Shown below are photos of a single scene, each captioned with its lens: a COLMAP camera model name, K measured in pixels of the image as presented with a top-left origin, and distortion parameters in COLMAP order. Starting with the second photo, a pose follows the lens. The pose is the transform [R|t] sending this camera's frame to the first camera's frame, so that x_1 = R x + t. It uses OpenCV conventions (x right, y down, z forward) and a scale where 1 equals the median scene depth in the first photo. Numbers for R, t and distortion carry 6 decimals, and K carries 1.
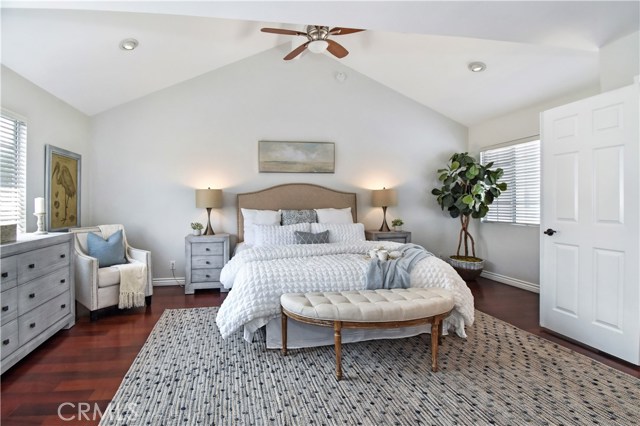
lens RADIAL K [[331.9, 0, 319.3], [0, 331.9, 207.7], [0, 0, 1]] dist [0.002324, -0.028038]
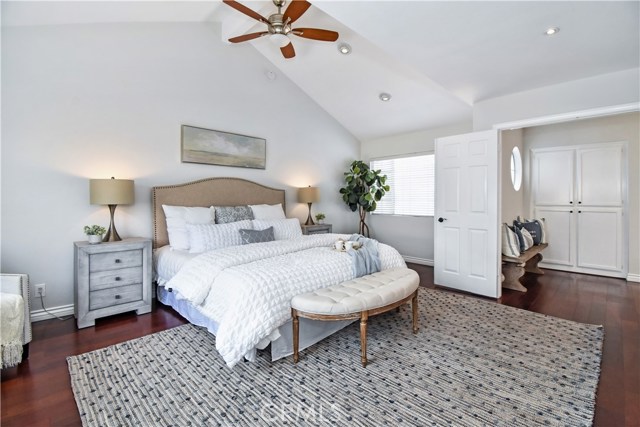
lens RADIAL K [[288.6, 0, 326.9], [0, 288.6, 202.9], [0, 0, 1]] dist [0.001892, -0.016456]
pose [[0.787723, -0.000955, 0.616028, -0.361983], [0.002824, 0.999994, -0.002061, -0.000852], [-0.616023, 0.003363, 0.787721, 0.207048]]
